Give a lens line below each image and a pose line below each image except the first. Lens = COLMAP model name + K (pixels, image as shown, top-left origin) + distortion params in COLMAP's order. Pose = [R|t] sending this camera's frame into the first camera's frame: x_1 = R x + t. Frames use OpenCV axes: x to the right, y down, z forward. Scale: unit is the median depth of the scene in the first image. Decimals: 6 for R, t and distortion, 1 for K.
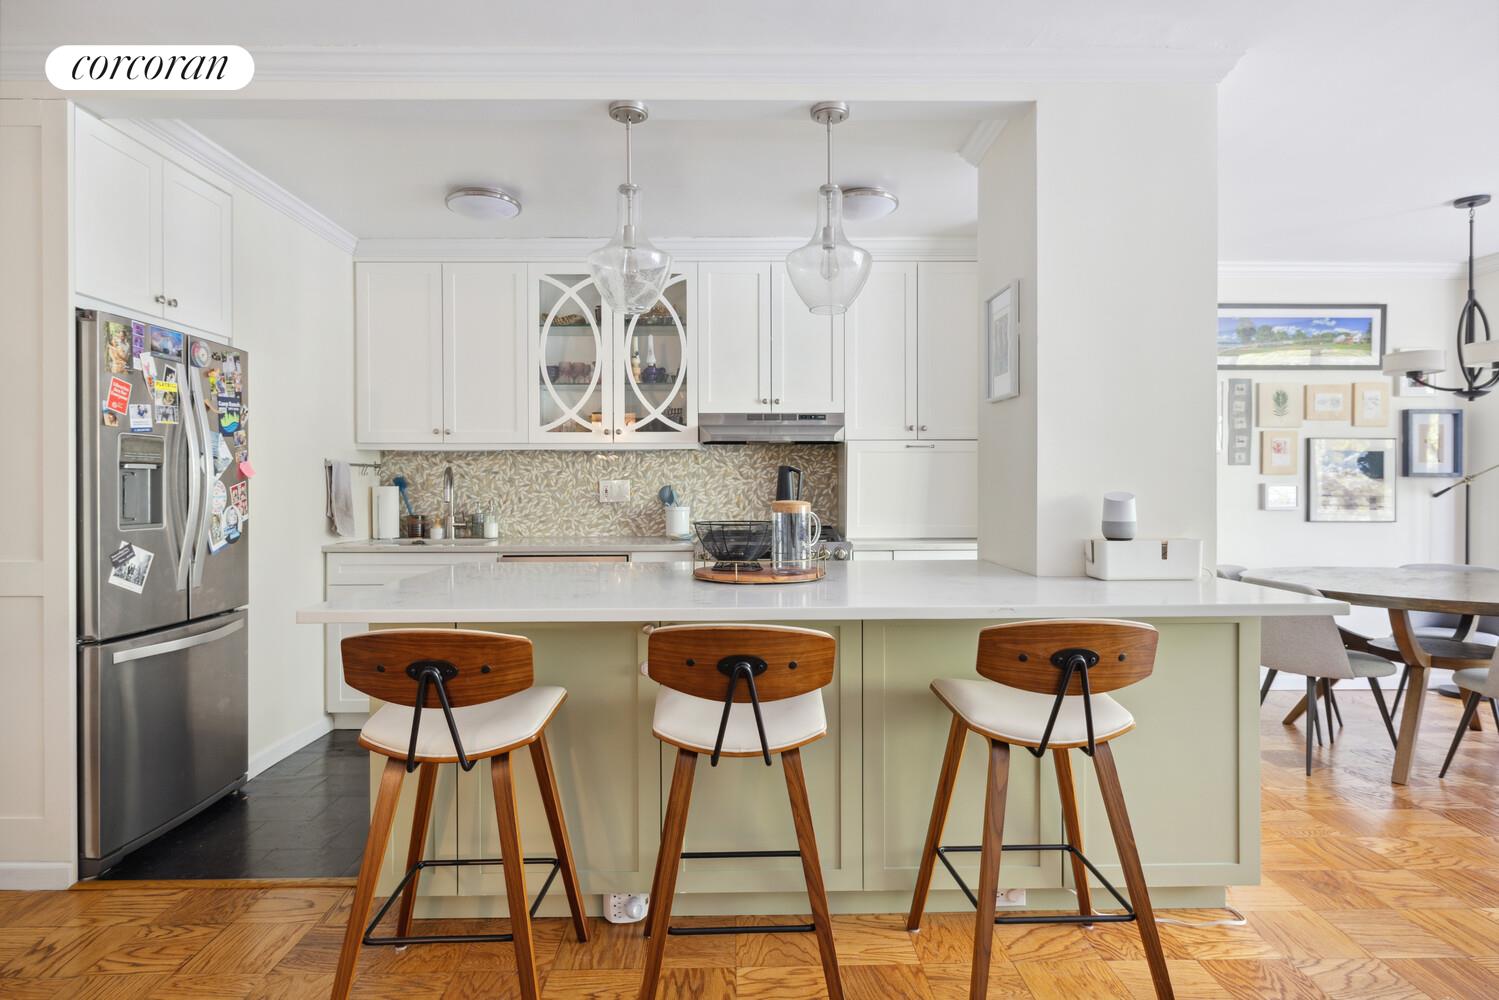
lens RADIAL K [[755.8, 0, 747.5], [0, 755.8, 493.9], [0, 0, 1]] dist [-0.002894, -0.000083]
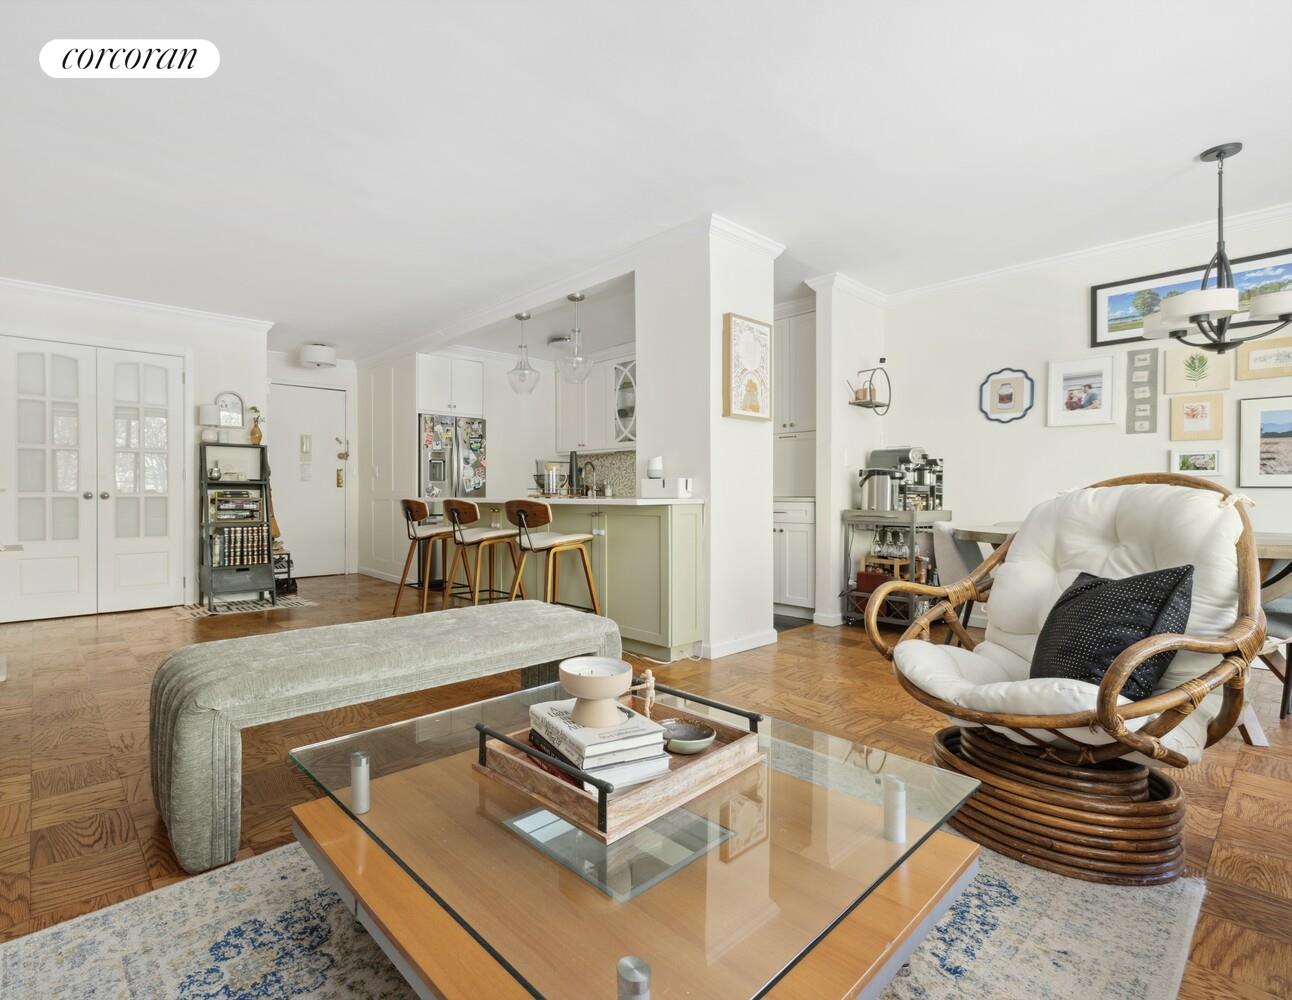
lens RADIAL K [[641.5, 0, 644.4], [0, 641.5, 501.0], [0, 0, 1]] dist [0.001700, 0.000032]
pose [[0.690658, 0.005862, -0.723158, 1.018741], [-0.003531, 0.999983, 0.004733, 0.066141], [0.723173, -0.000715, 0.690667, -0.126461]]
